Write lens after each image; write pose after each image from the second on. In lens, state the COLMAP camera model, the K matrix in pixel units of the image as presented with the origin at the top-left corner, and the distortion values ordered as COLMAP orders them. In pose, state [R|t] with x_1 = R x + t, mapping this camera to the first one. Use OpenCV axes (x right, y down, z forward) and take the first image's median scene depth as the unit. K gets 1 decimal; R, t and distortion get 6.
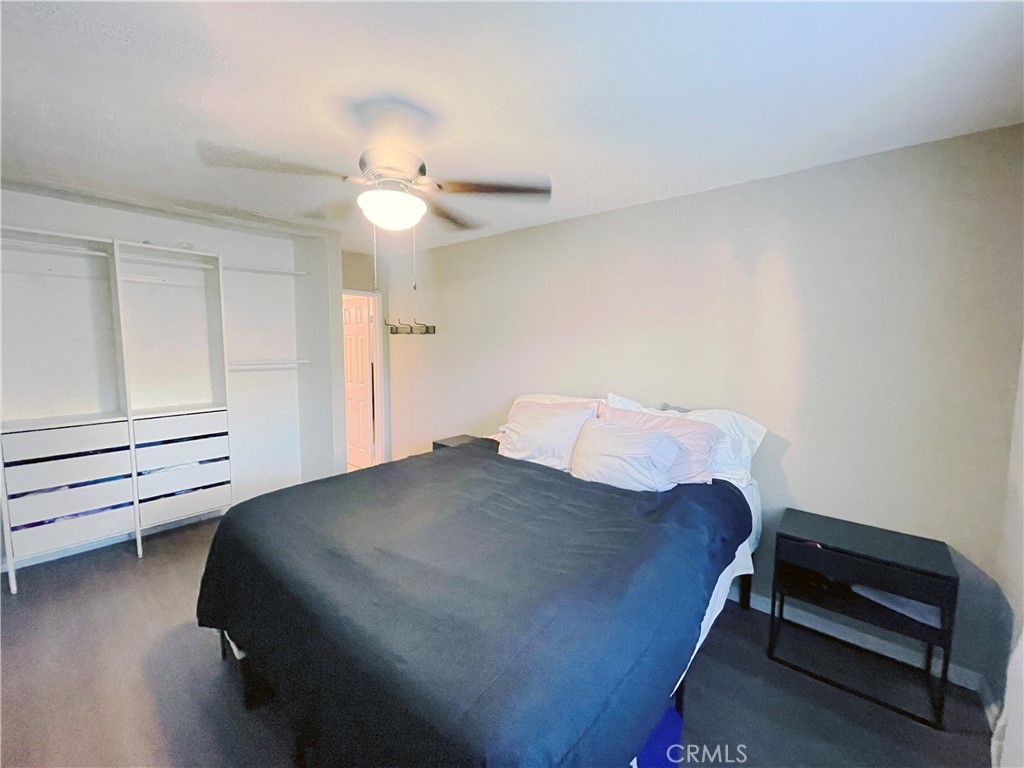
lens RADIAL K [[408.2, 0, 512.3], [0, 408.2, 380.6], [0, 0, 1]] dist [-0.000462, 0.000190]
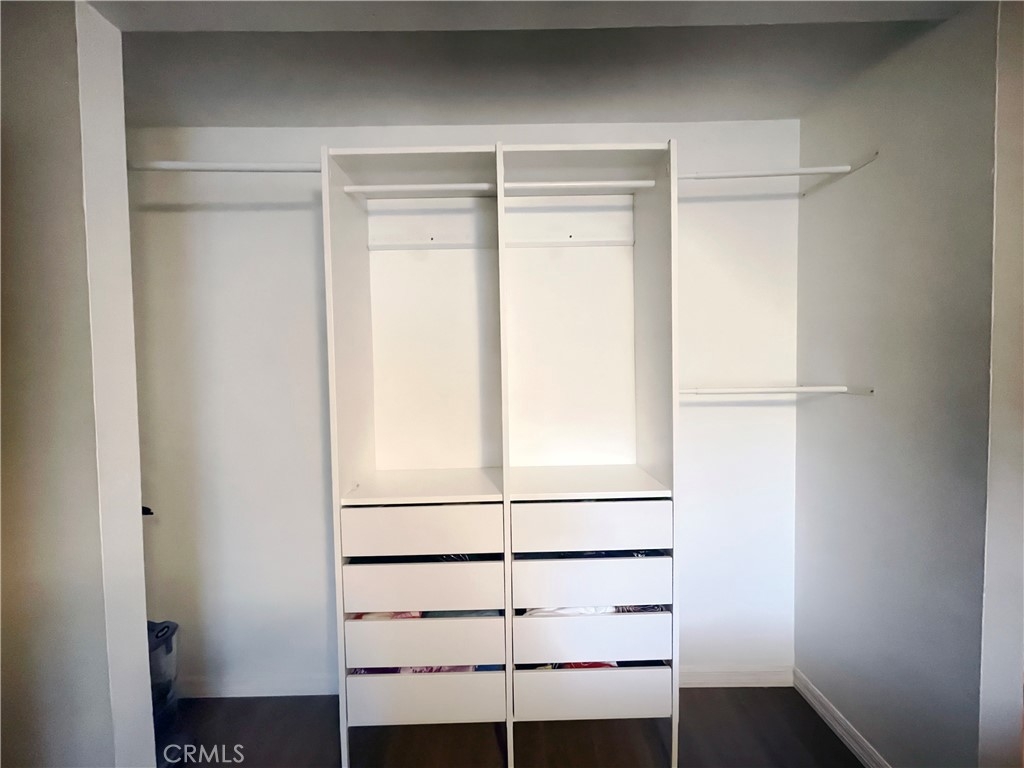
lens RADIAL K [[413.7, 0, 505.3], [0, 413.7, 377.7], [0, 0, 1]] dist [-0.004168, 0.000022]
pose [[0.724258, -0.049611, -0.687742, -0.527036], [-0.038725, 0.992907, -0.112406, 0.002686], [0.688441, 0.108044, 0.717200, 0.560686]]
